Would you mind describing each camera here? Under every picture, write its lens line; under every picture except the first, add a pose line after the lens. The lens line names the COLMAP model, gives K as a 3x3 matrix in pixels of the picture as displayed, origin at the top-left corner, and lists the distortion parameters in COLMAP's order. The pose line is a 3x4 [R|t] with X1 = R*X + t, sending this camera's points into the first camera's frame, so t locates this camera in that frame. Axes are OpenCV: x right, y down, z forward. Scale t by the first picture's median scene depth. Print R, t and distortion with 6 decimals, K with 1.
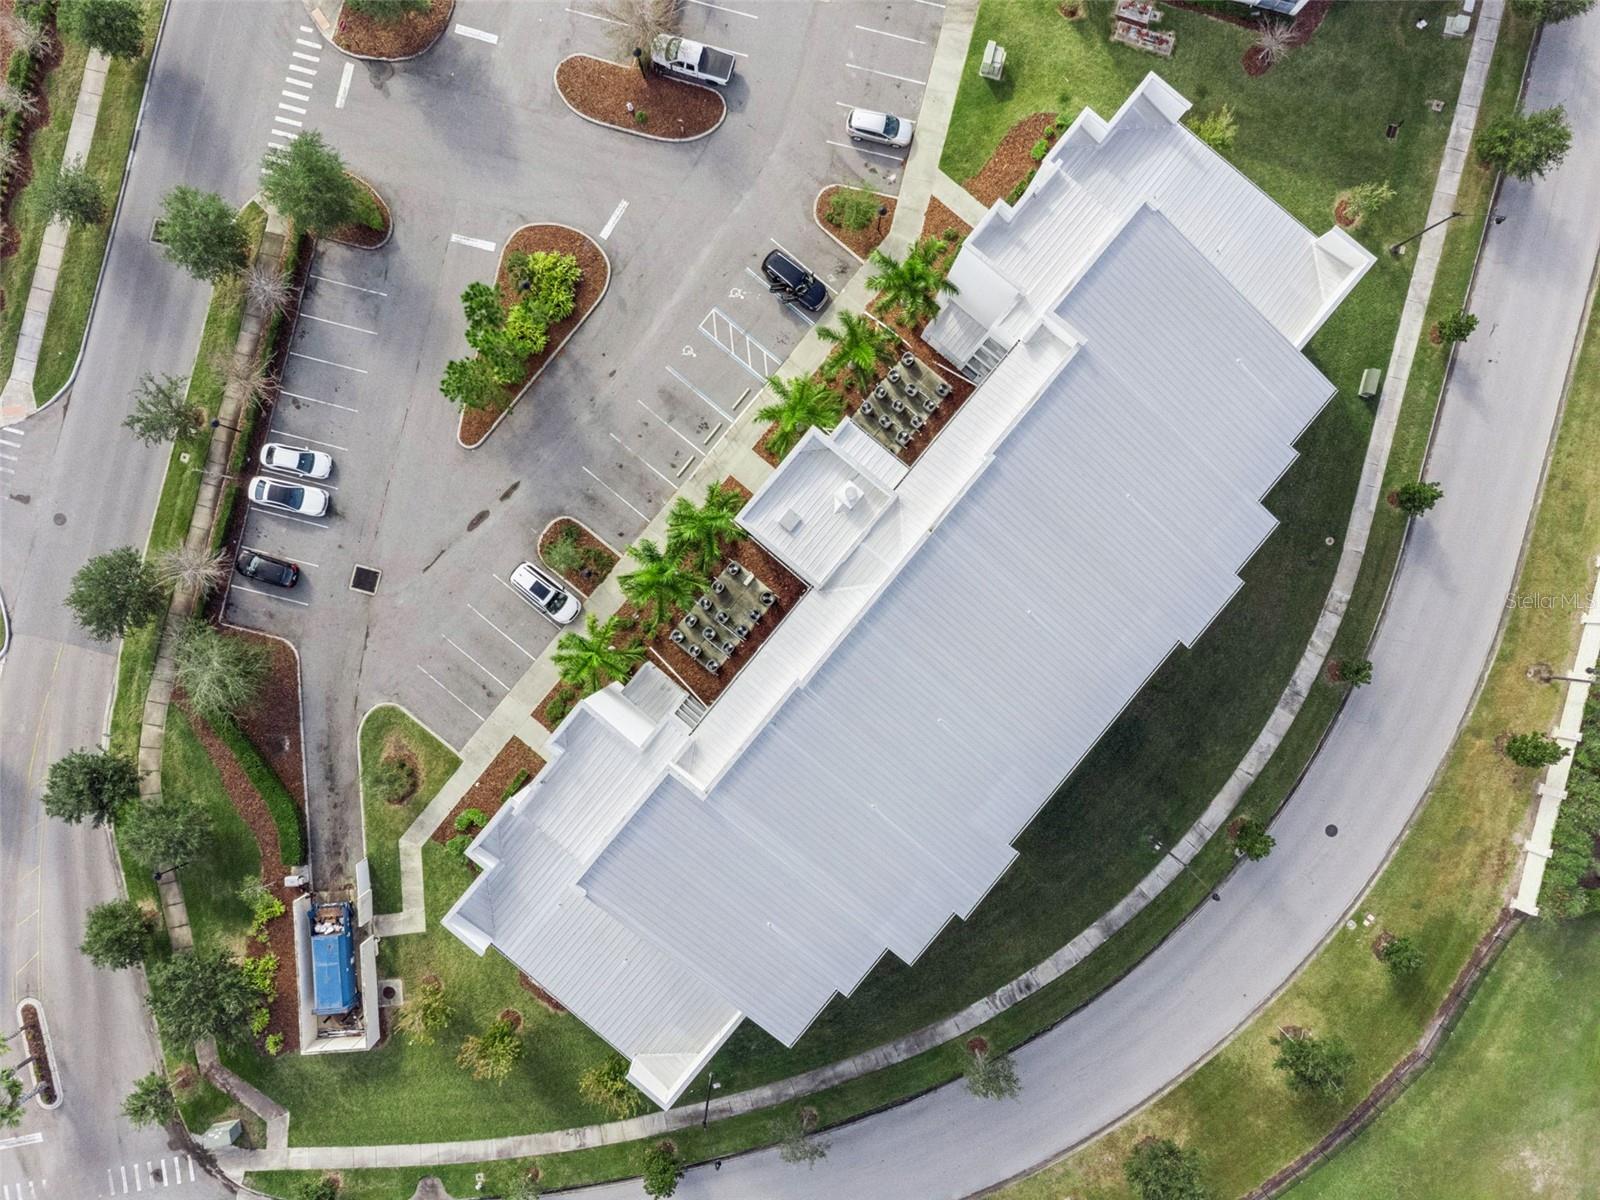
lens RADIAL K [[1193.5, 0, 800.0], [0, 1193.5, 600.0], [0, 0, 1]] dist [0.035732, 0.007067]
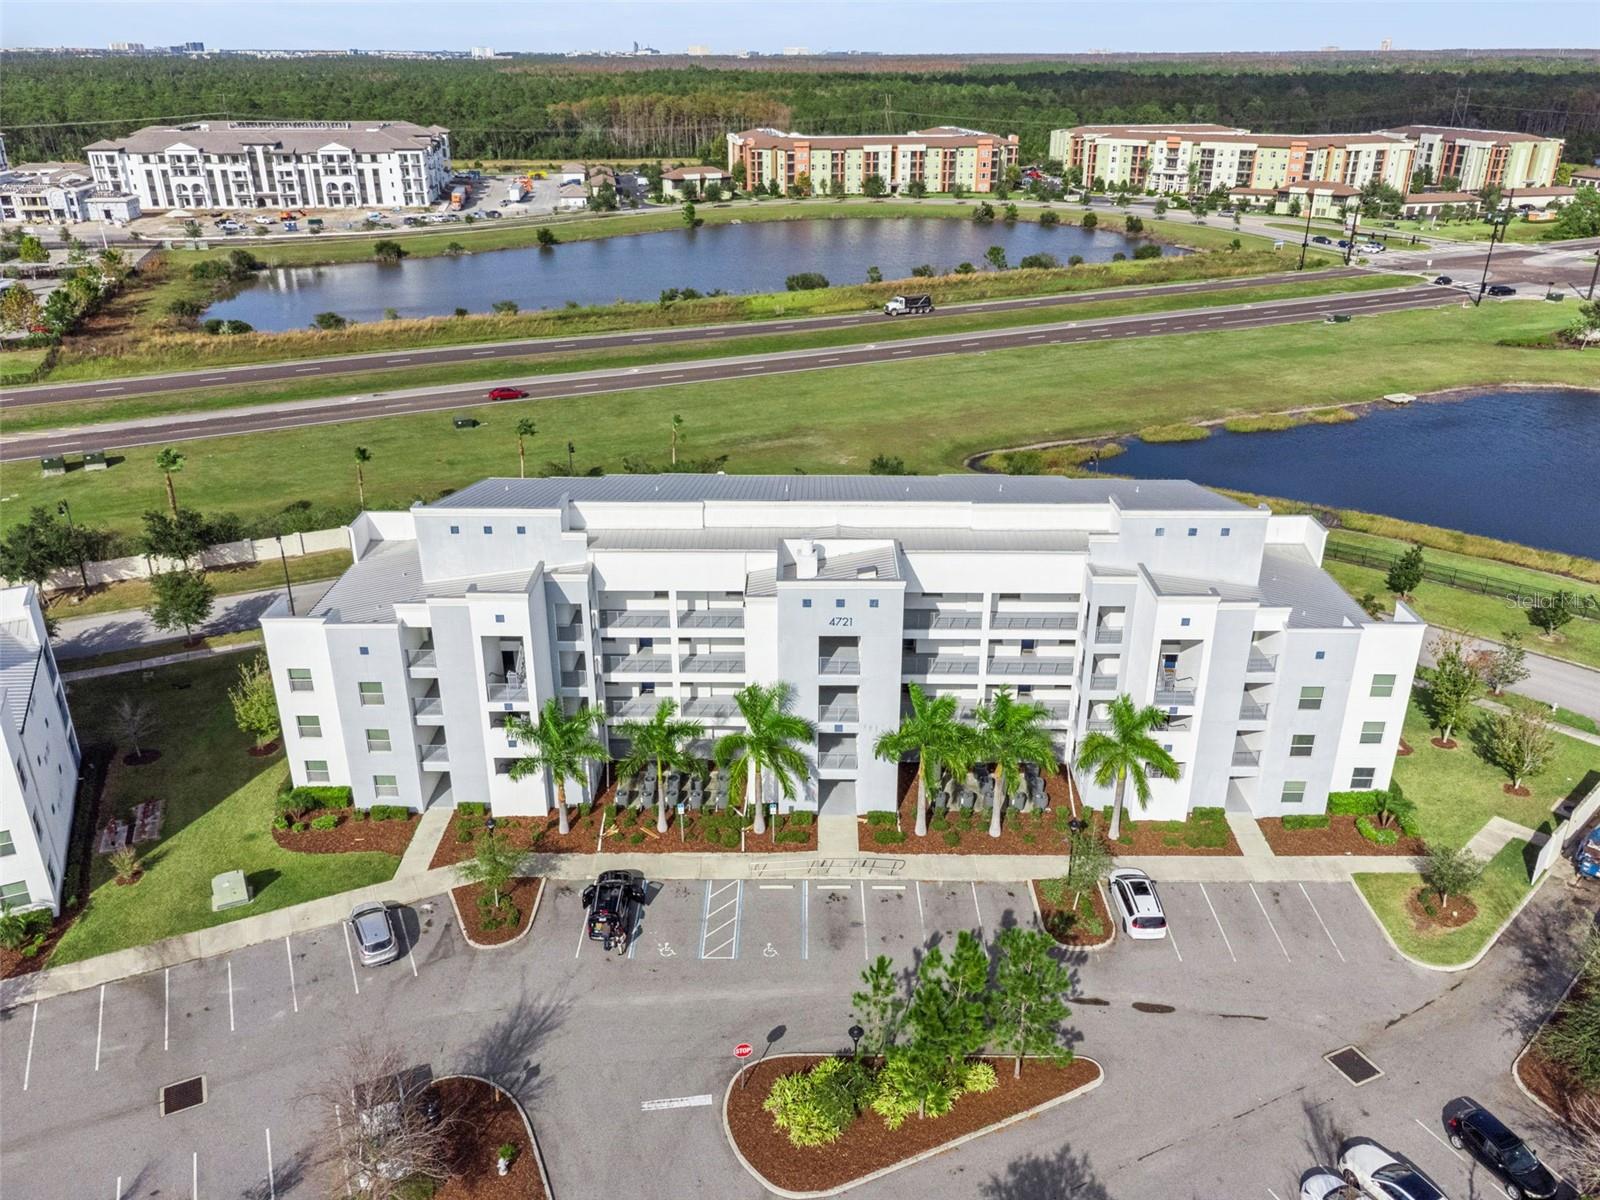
lens RADIAL K [[1193.5, 0, 800.0], [0, 1193.5, 600.0], [0, 0, 1]] dist [0.035732, 0.007067]
pose [[-0.631482, -0.336780, 0.698434, -0.544865], [0.775255, -0.257408, 0.576819, -0.562048], [-0.014479, 0.905715, 0.423639, 0.496716]]
